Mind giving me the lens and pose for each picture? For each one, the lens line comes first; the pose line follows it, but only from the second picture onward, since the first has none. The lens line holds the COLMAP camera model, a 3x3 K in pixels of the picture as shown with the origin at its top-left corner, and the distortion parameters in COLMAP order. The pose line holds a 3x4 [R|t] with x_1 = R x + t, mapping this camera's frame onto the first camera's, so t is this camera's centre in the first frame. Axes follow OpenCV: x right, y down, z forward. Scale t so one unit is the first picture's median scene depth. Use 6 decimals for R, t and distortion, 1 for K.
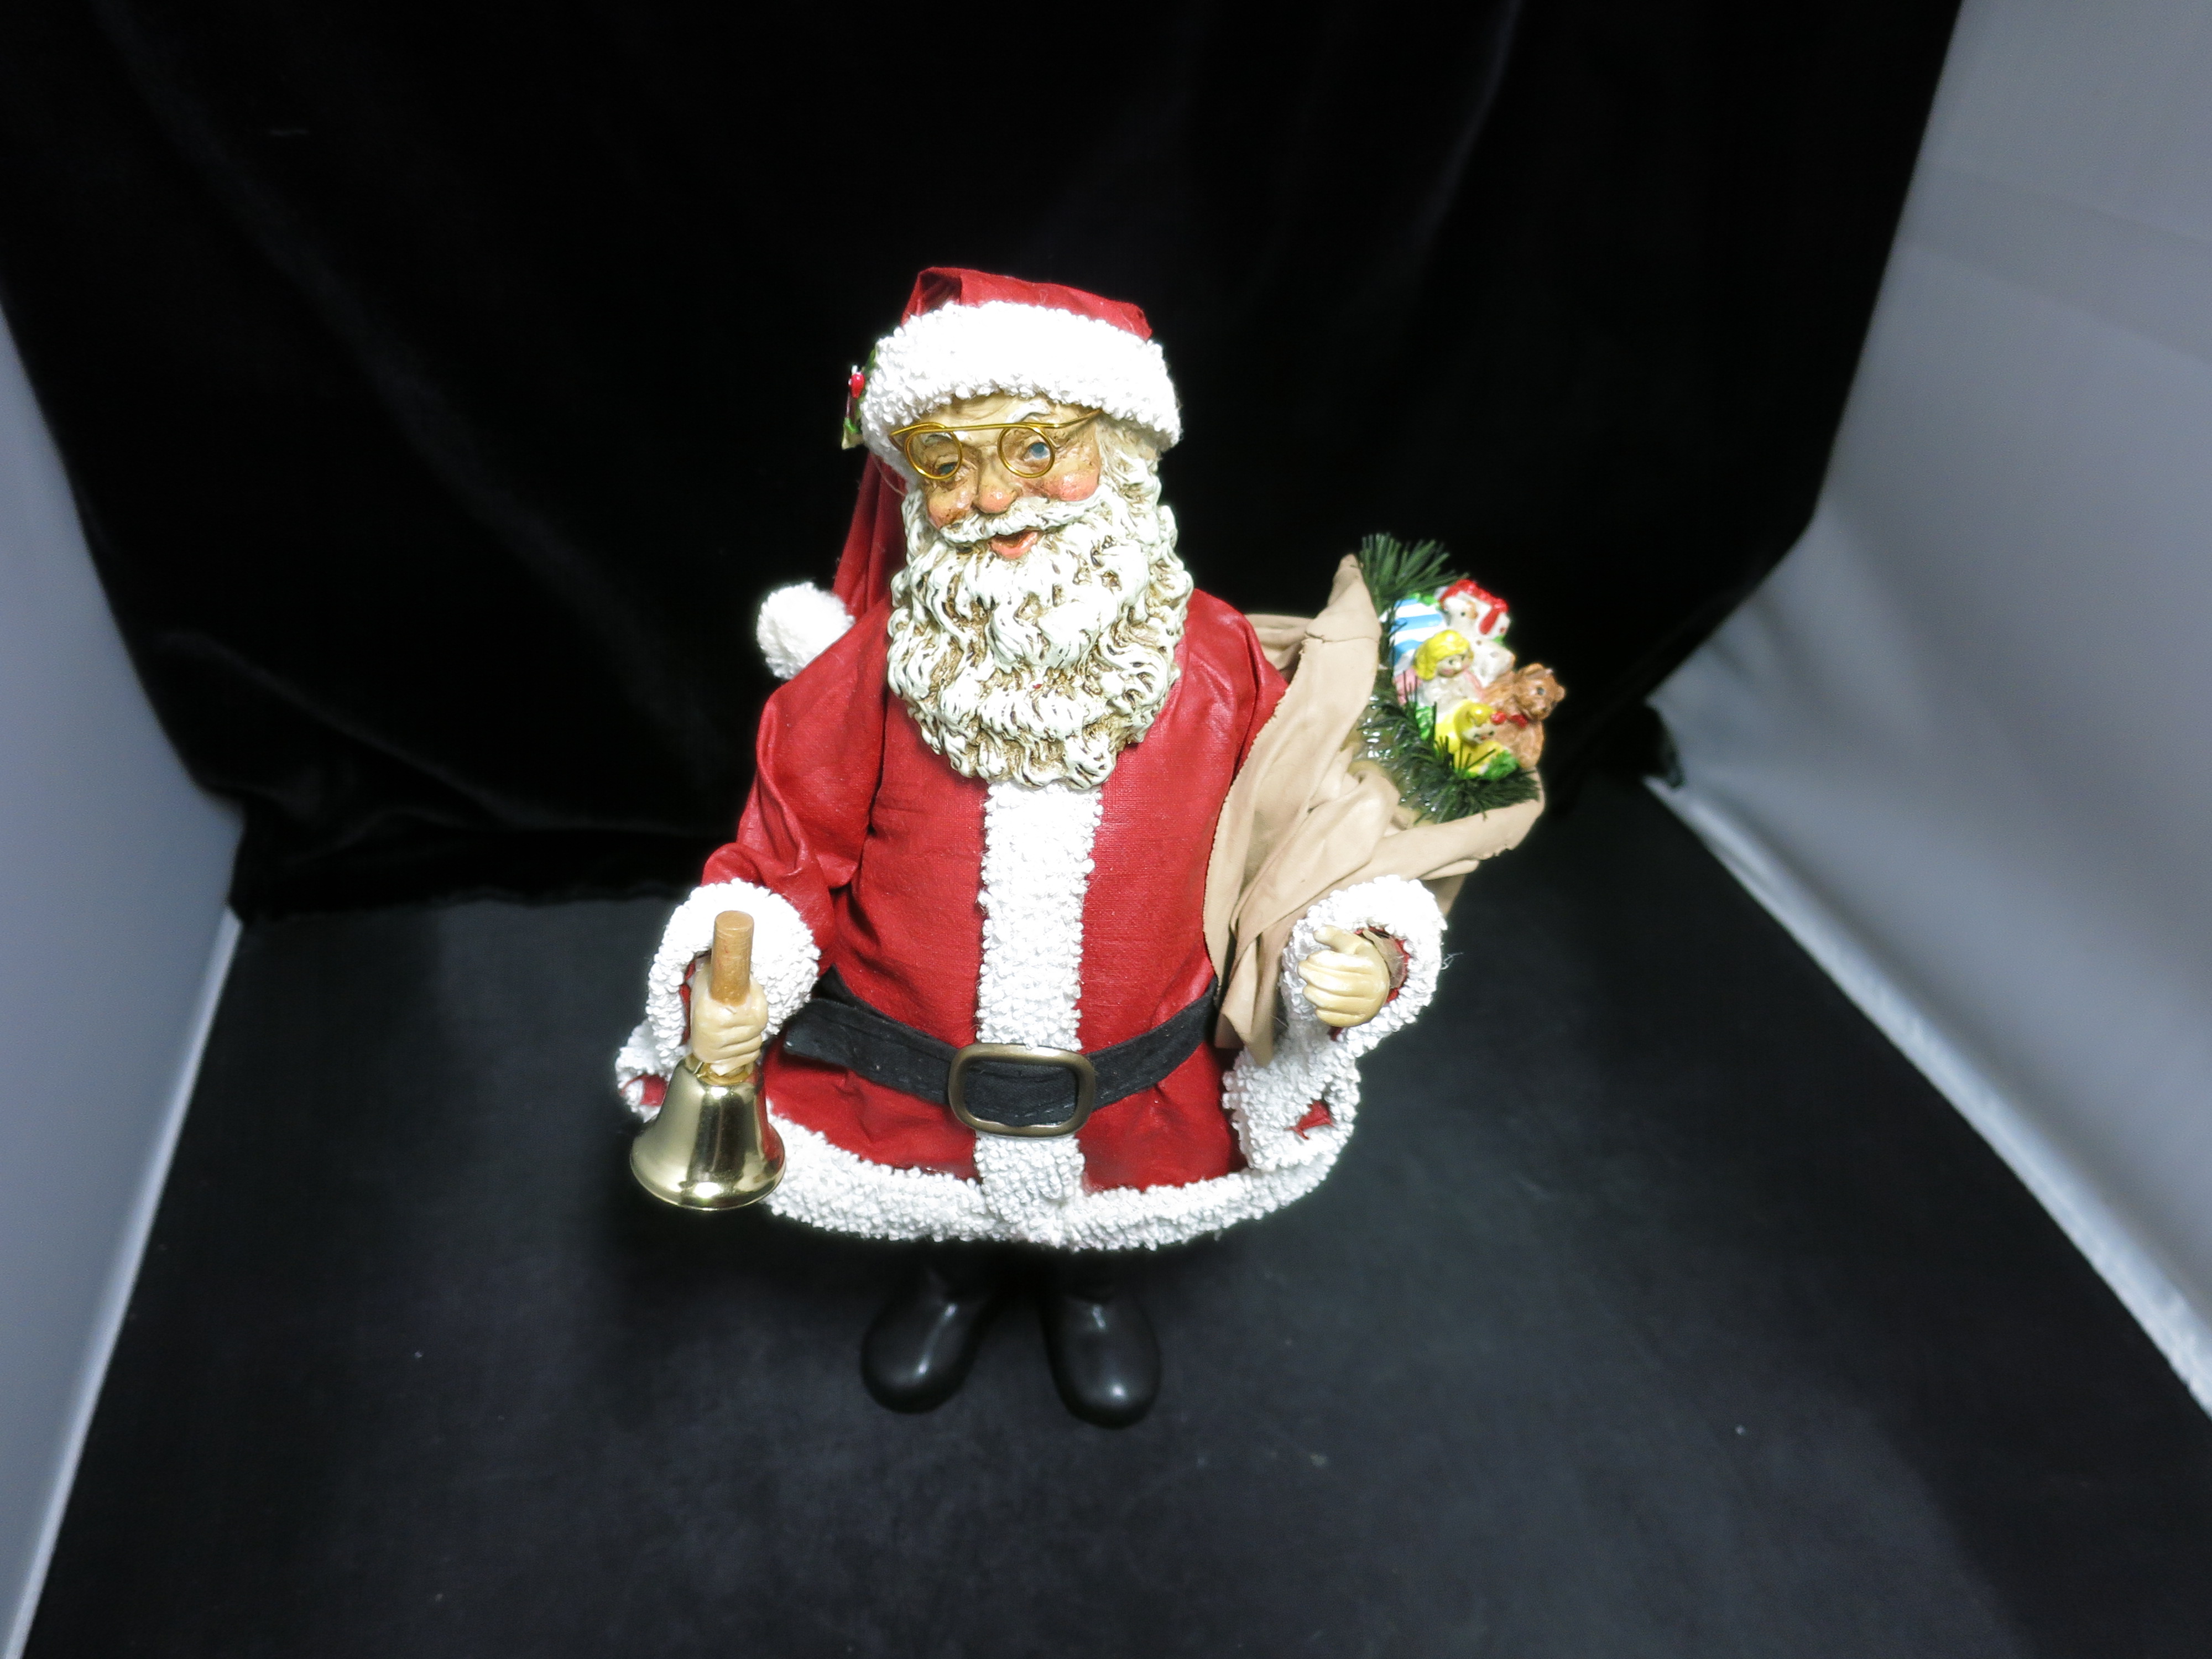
lens RADIAL K [[1570.0, 0, 1106.0], [0, 1570.0, 829.5], [0, 0, 1]] dist [-0.065913, 0.023910]
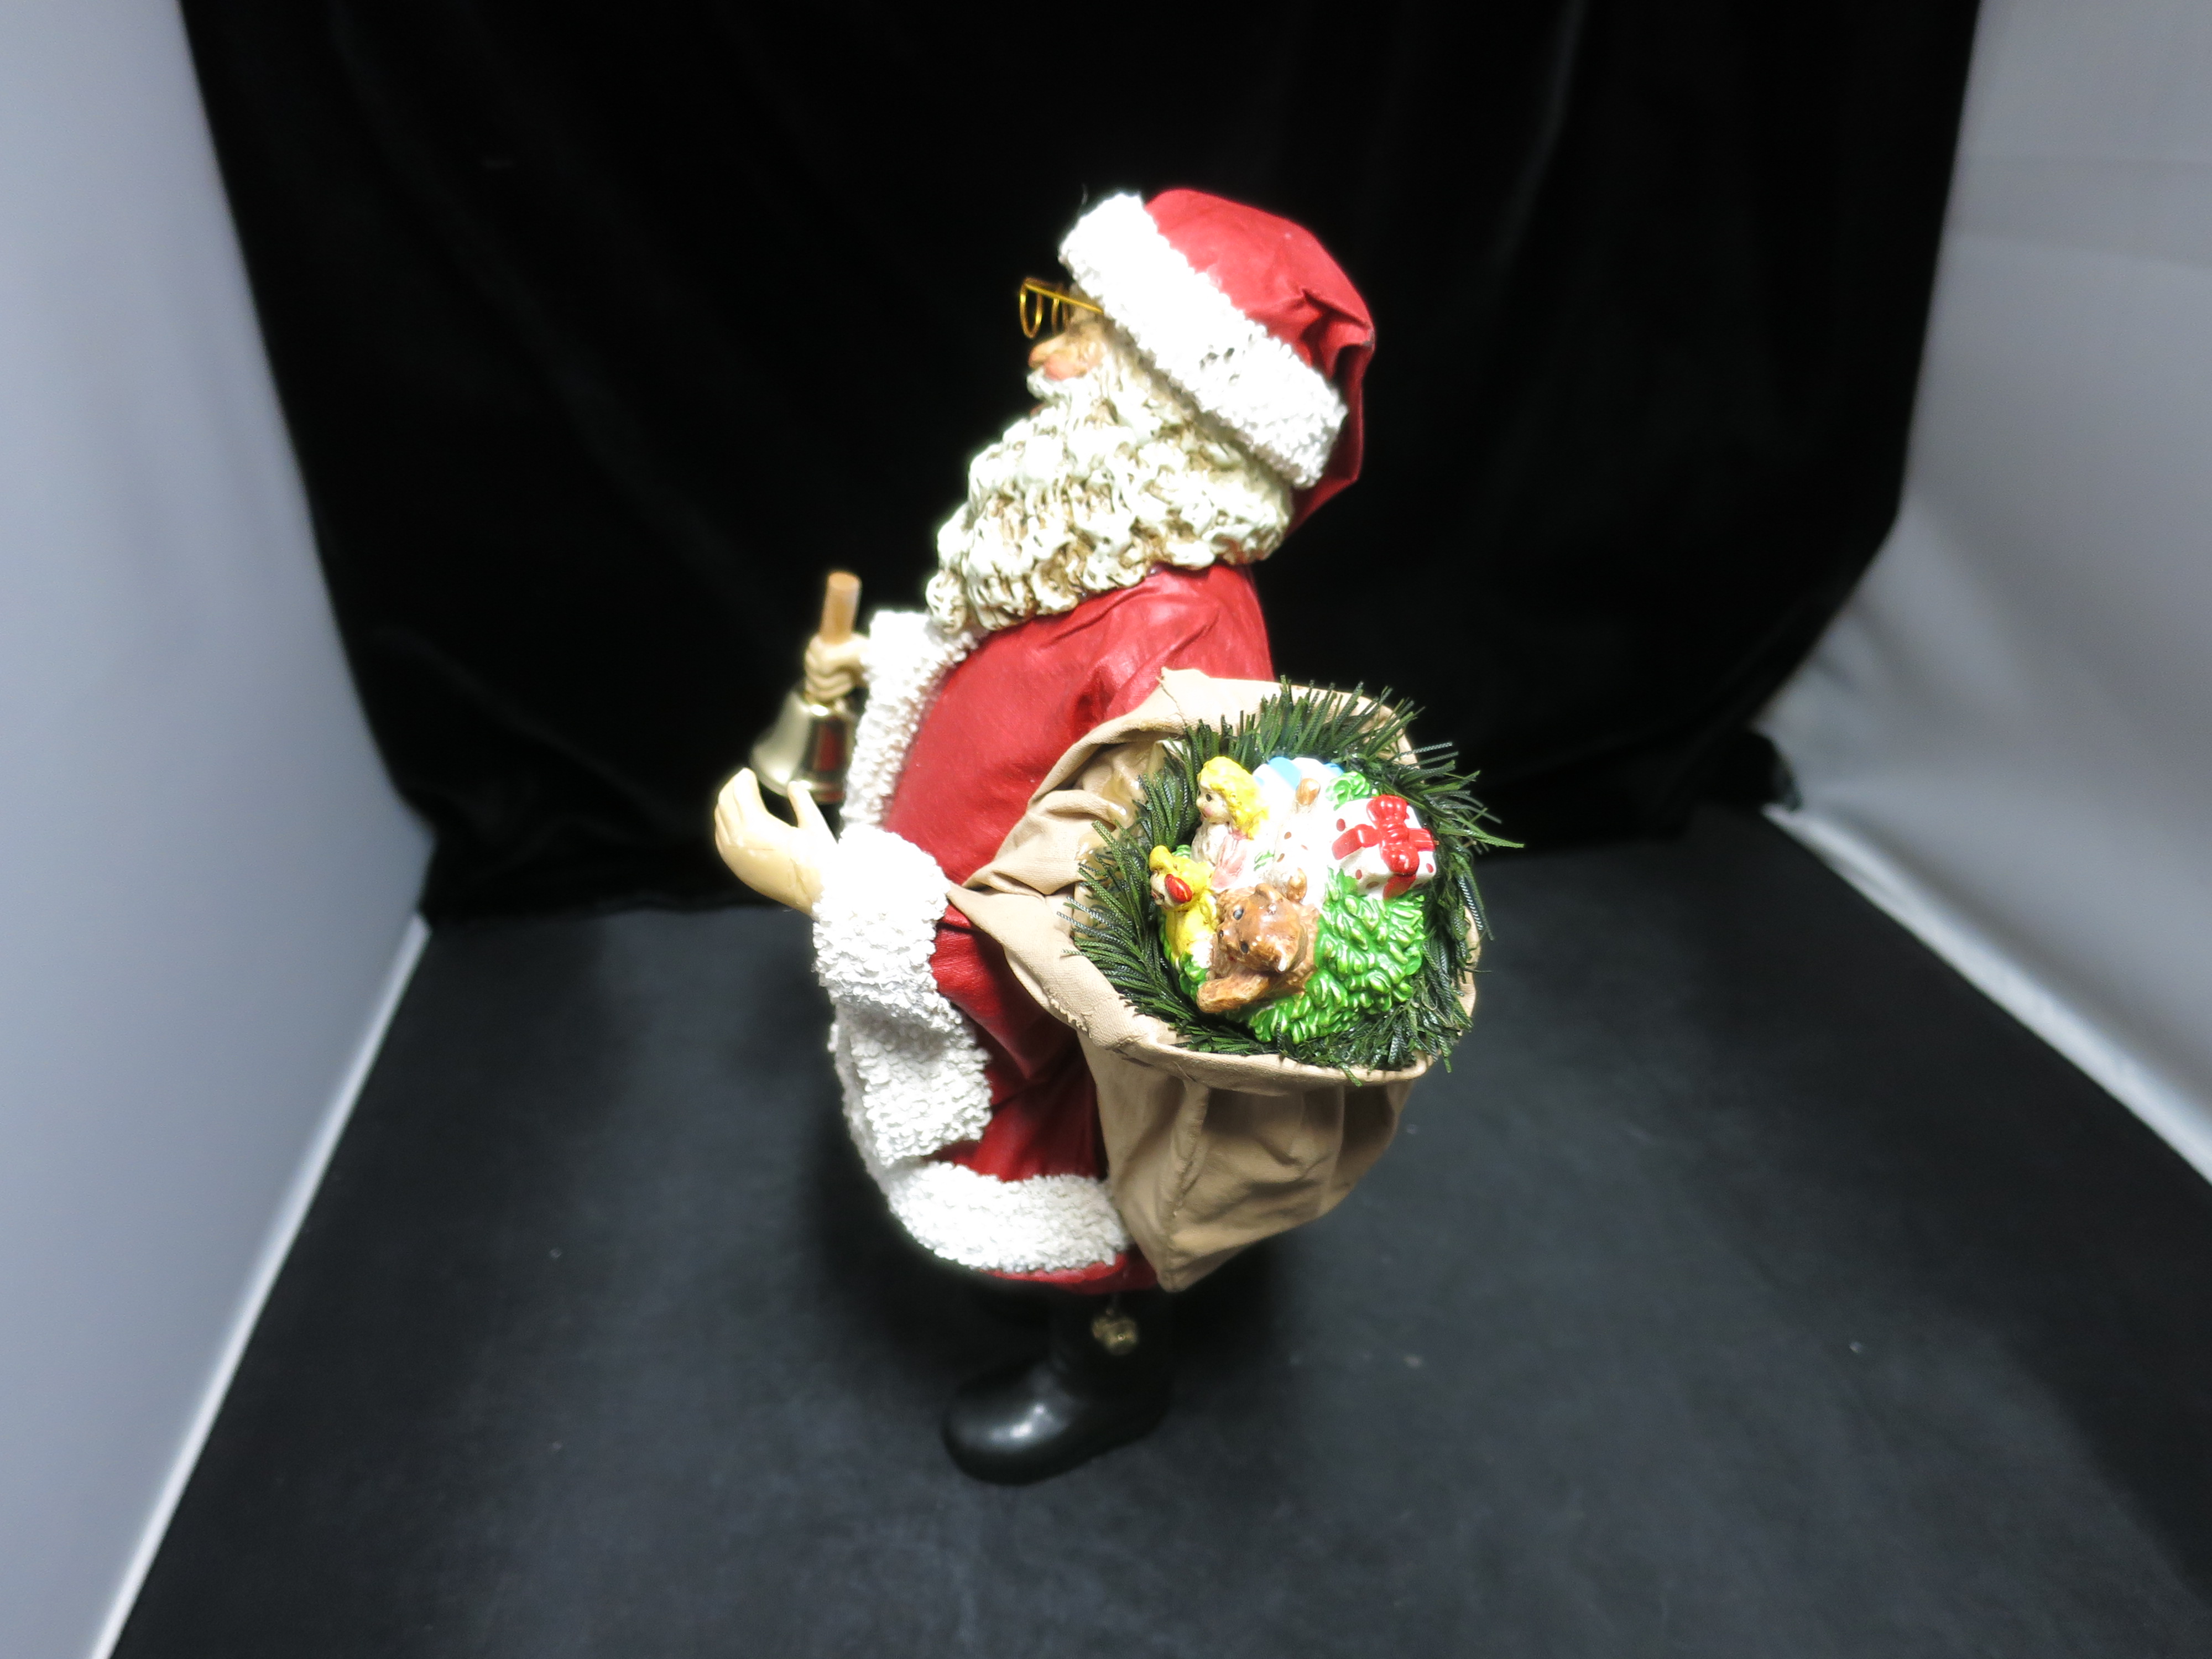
lens RADIAL K [[1570.0, 0, 1106.0], [0, 1570.0, 829.5], [0, 0, 1]] dist [-0.065913, 0.023910]
pose [[0.993593, -0.019091, -0.111397, 0.076007], [0.002694, 0.989351, -0.145525, 0.277139], [0.112988, 0.144293, 0.983063, -0.070762]]
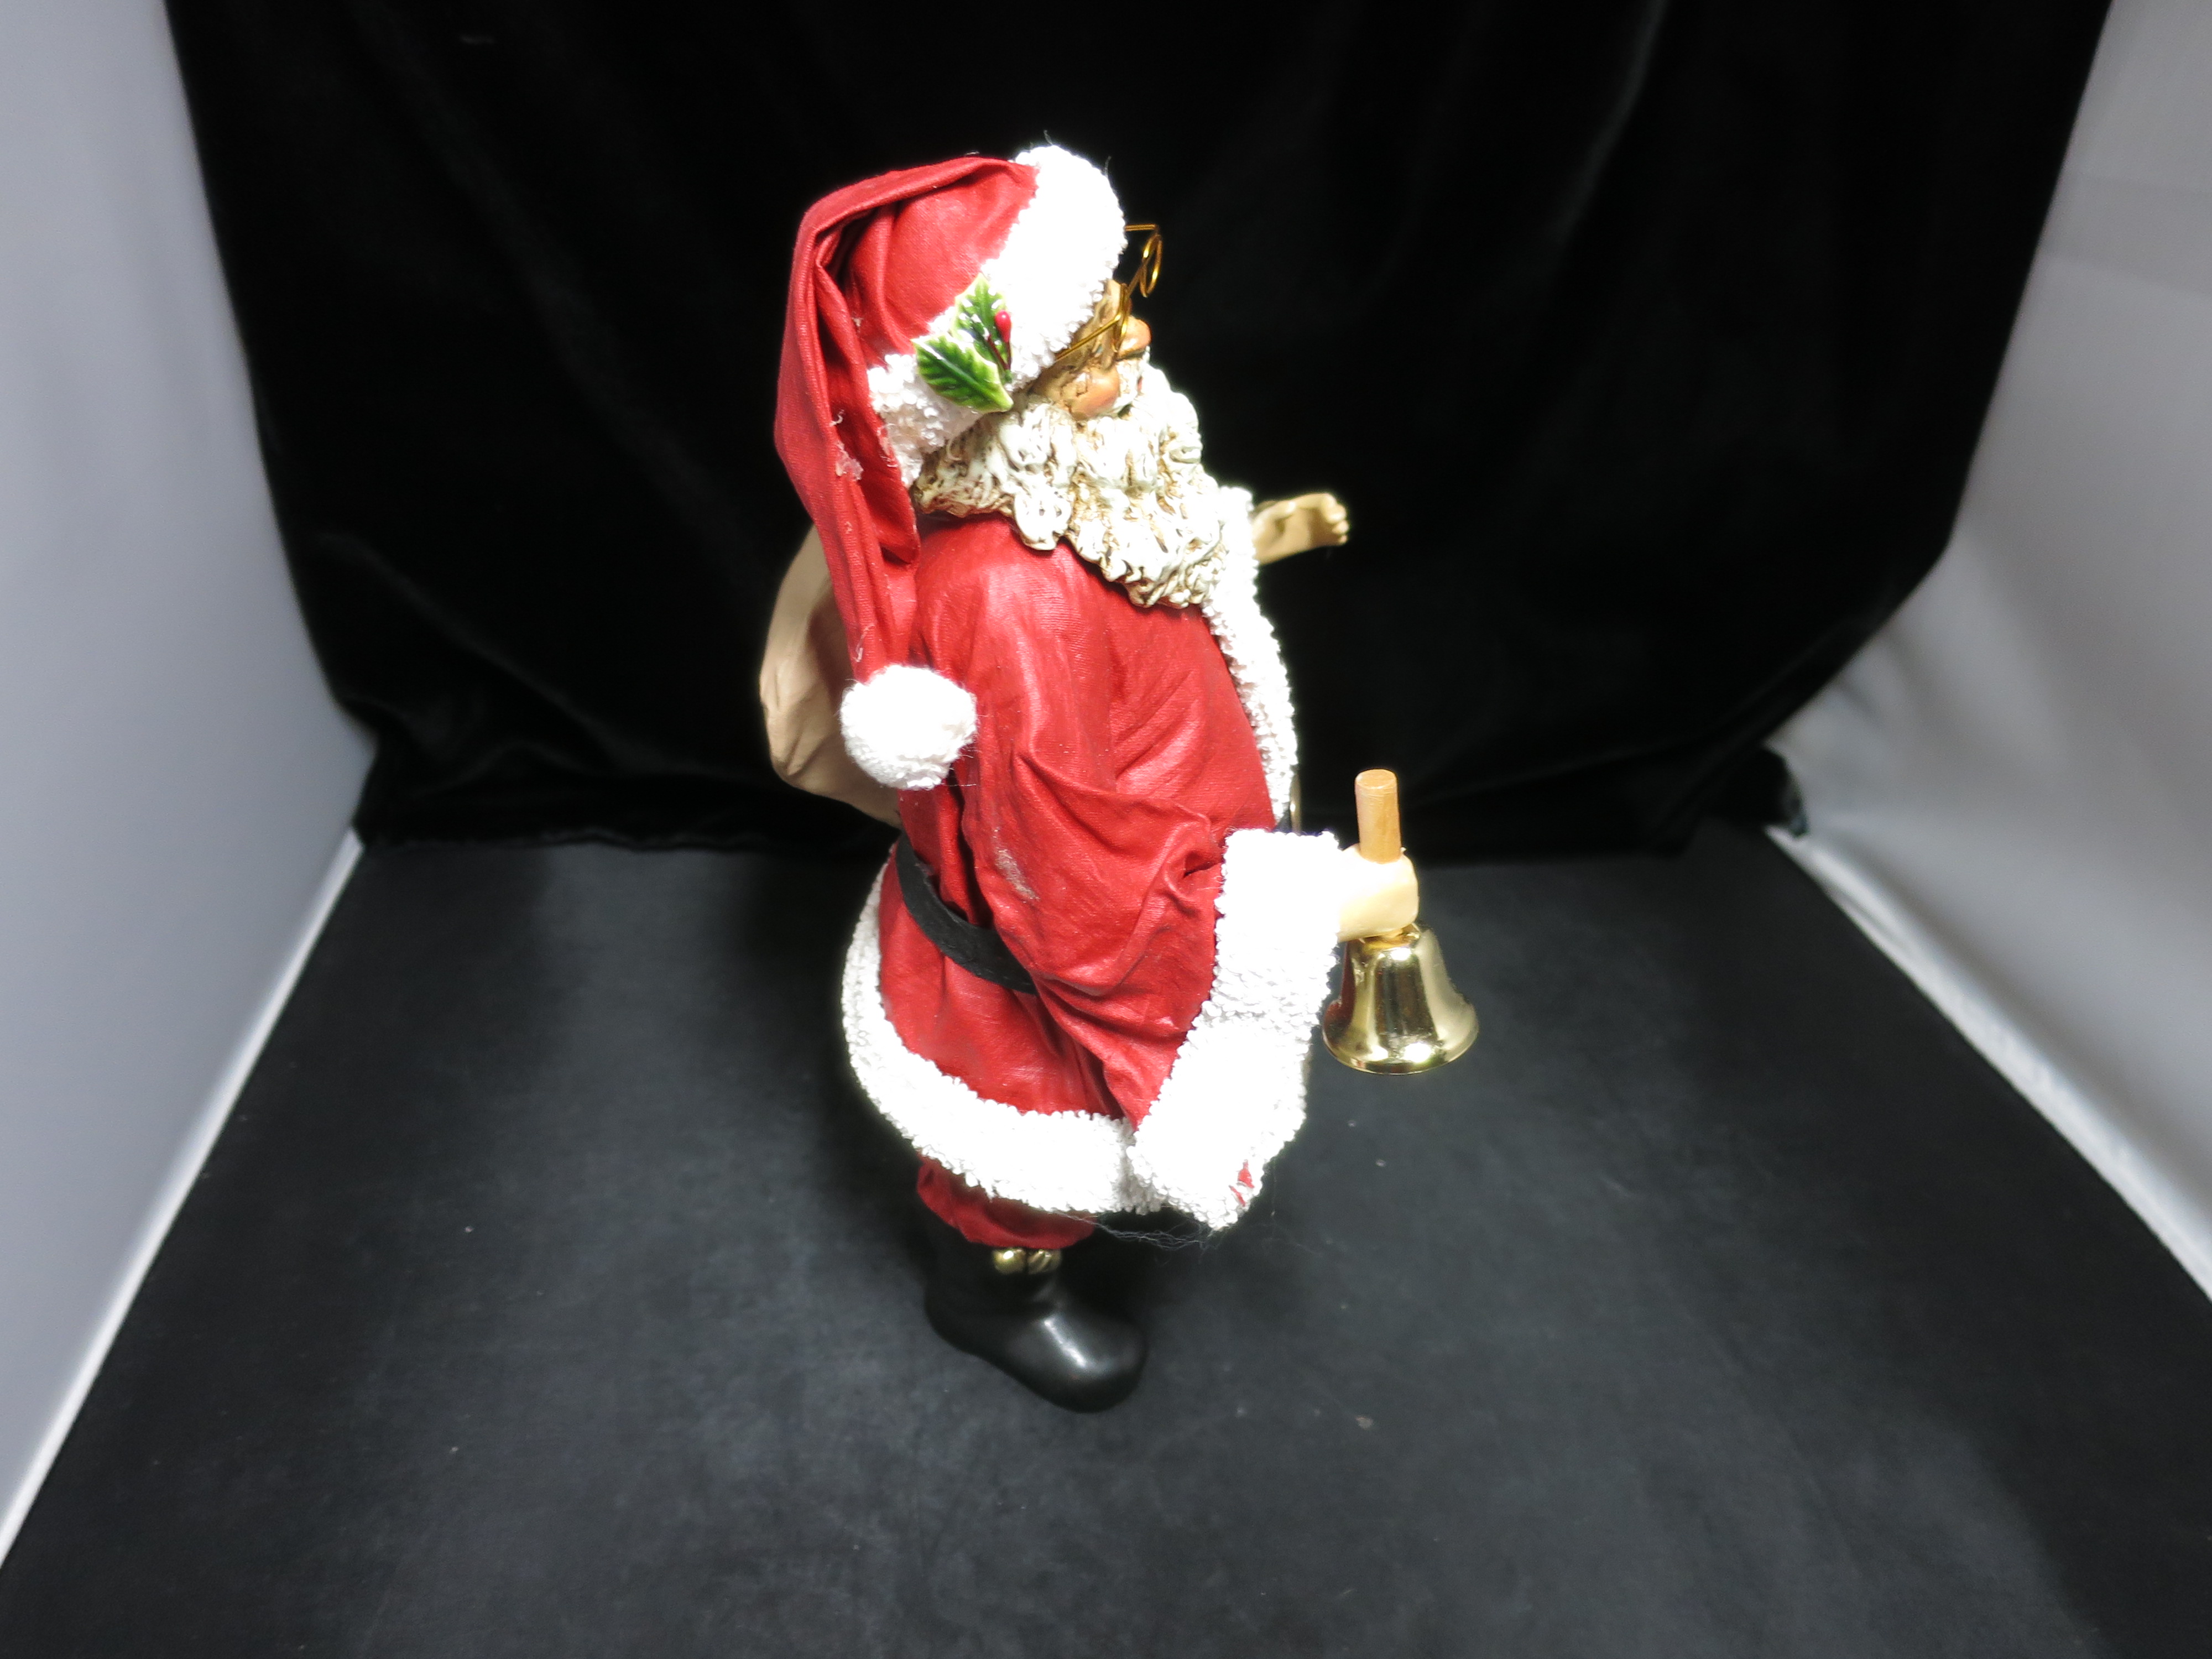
lens RADIAL K [[1570.0, 0, 1106.0], [0, 1570.0, 829.5], [0, 0, 1]] dist [-0.065913, 0.023910]
pose [[0.993503, 0.070000, -0.089730, 0.051487], [-0.077596, 0.993425, -0.084171, 0.179662], [0.083248, 0.090587, 0.992403, 0.013701]]
